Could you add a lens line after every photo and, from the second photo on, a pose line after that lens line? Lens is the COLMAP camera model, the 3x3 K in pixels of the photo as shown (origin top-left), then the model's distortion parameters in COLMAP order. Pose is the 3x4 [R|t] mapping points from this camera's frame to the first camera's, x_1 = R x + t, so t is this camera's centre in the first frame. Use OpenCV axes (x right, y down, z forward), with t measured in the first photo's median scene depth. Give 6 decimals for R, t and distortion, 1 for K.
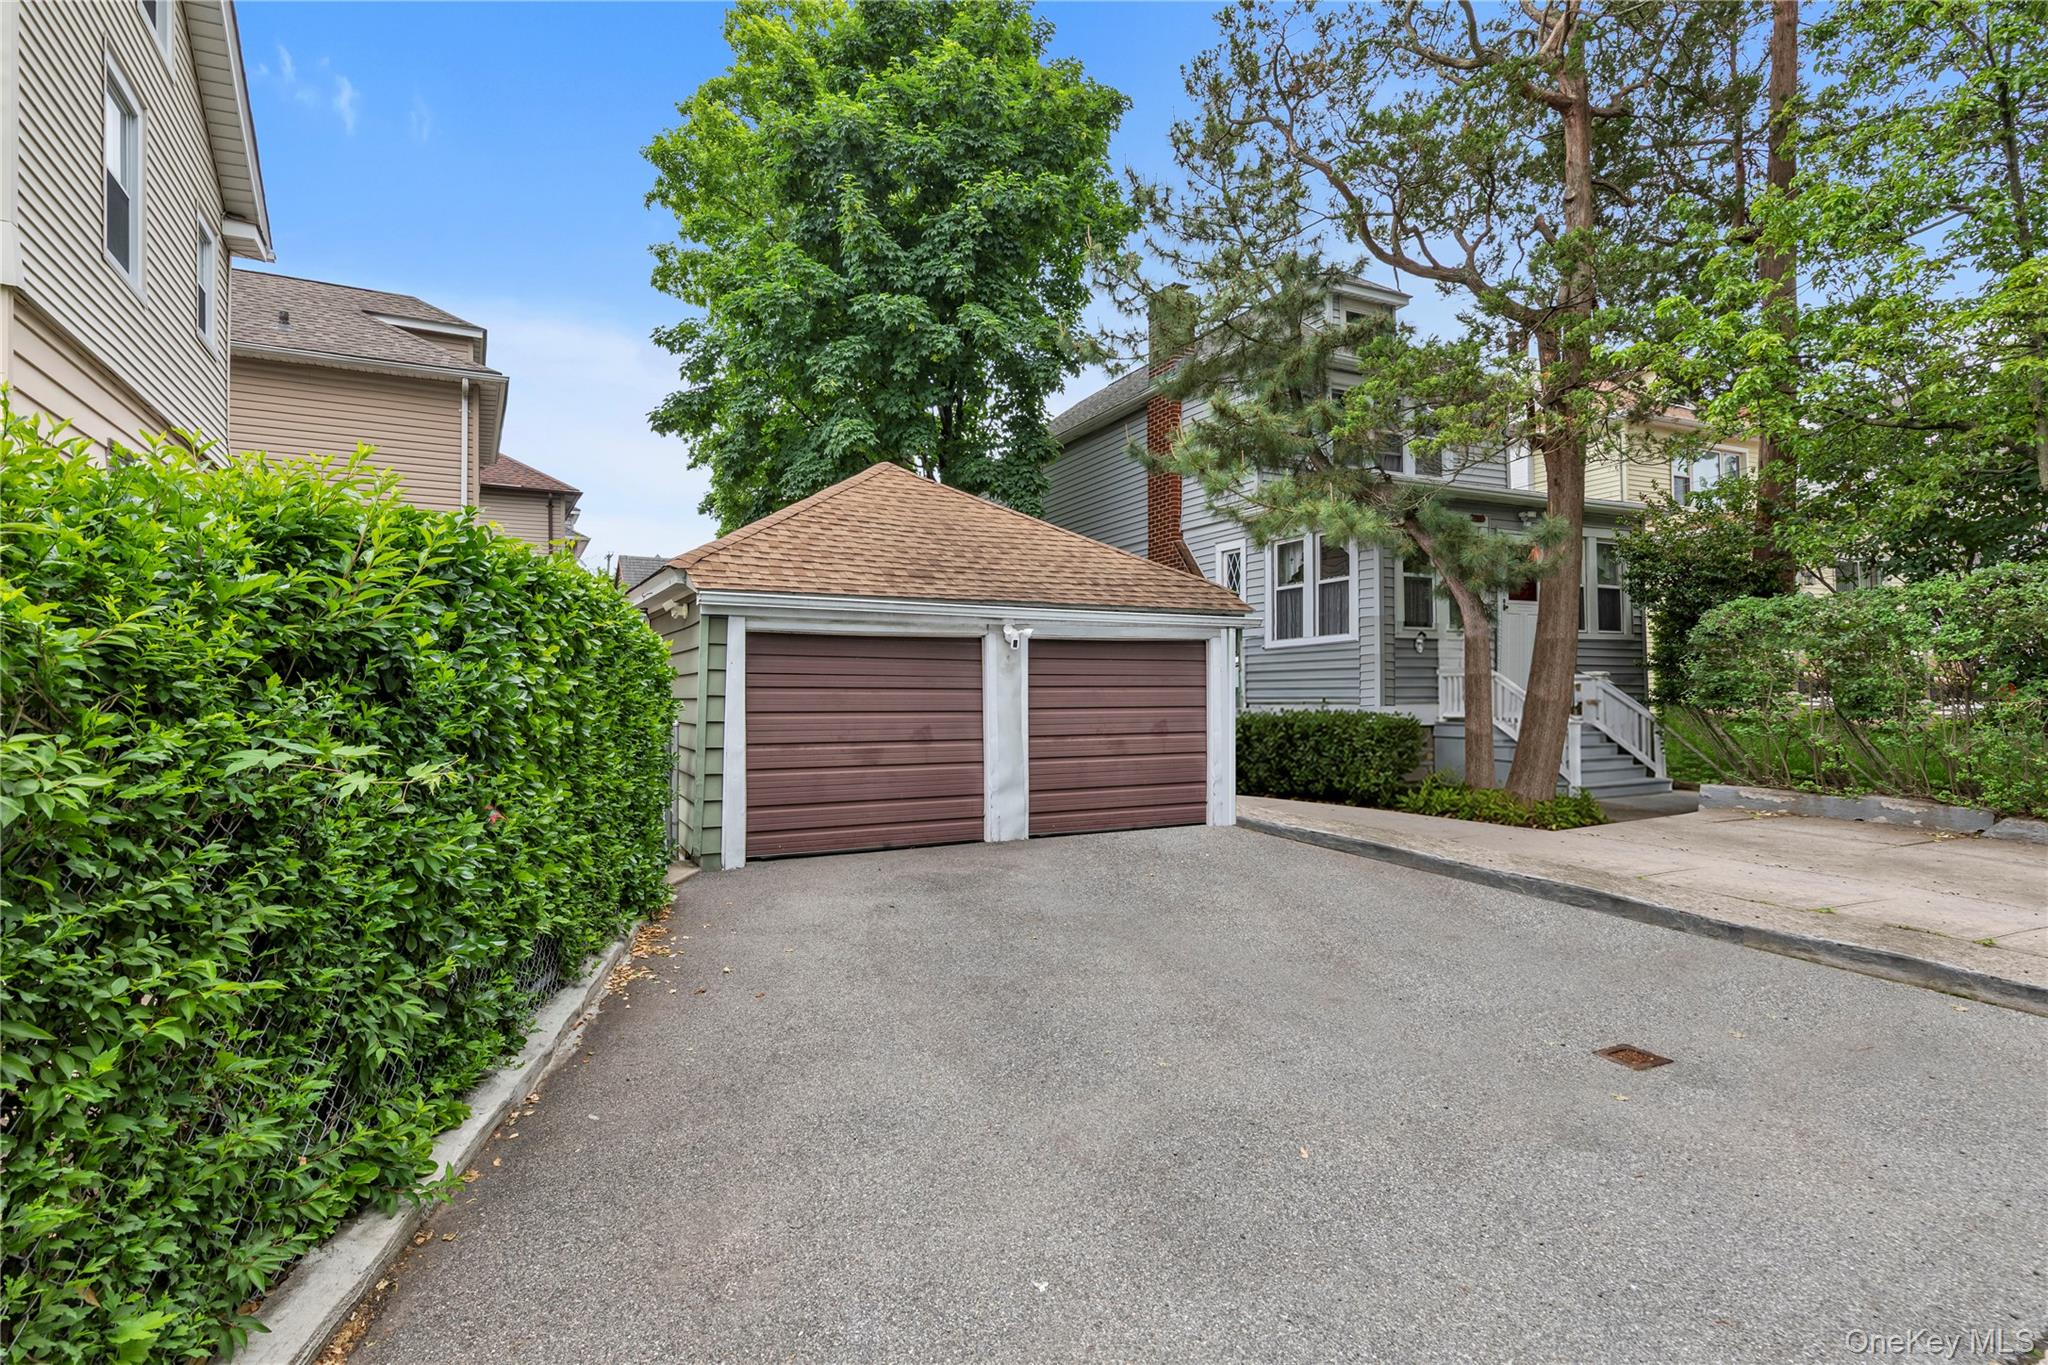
lens RADIAL K [[987.9, 0, 1002.7], [0, 987.9, 684.2], [0, 0, 1]] dist [-0.003847, -0.000417]
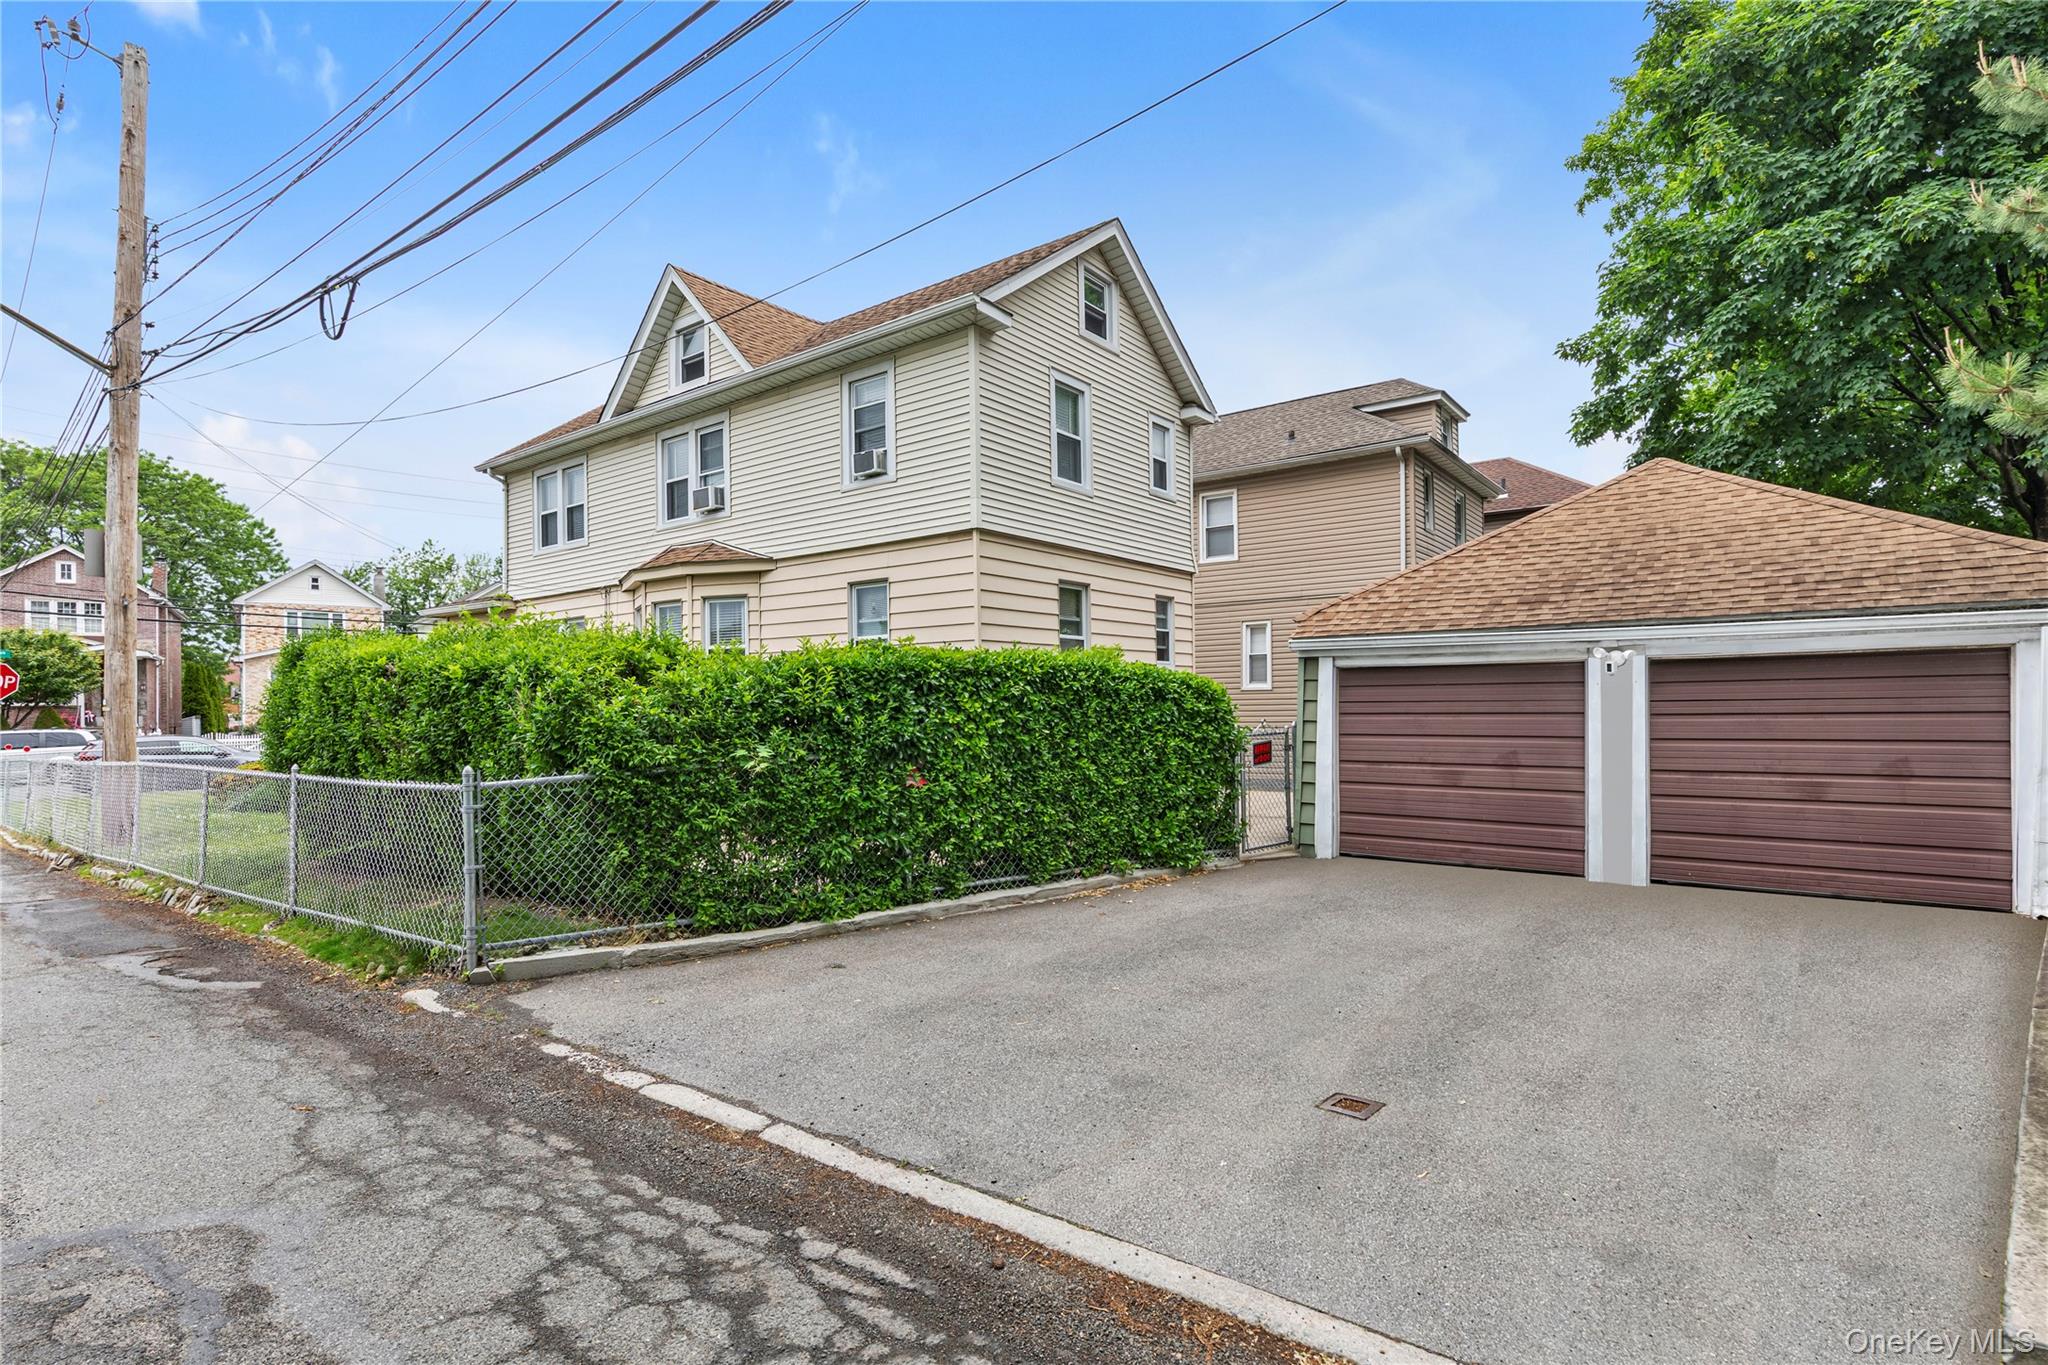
lens RADIAL K [[987.9, 0, 1002.7], [0, 987.9, 684.2], [0, 0, 1]] dist [-0.003847, -0.000417]
pose [[0.409032, -0.016701, -0.912367, 0.654925], [0.017549, 0.999792, -0.010434, -0.026767], [0.912351, -0.011743, 0.409240, 0.109707]]
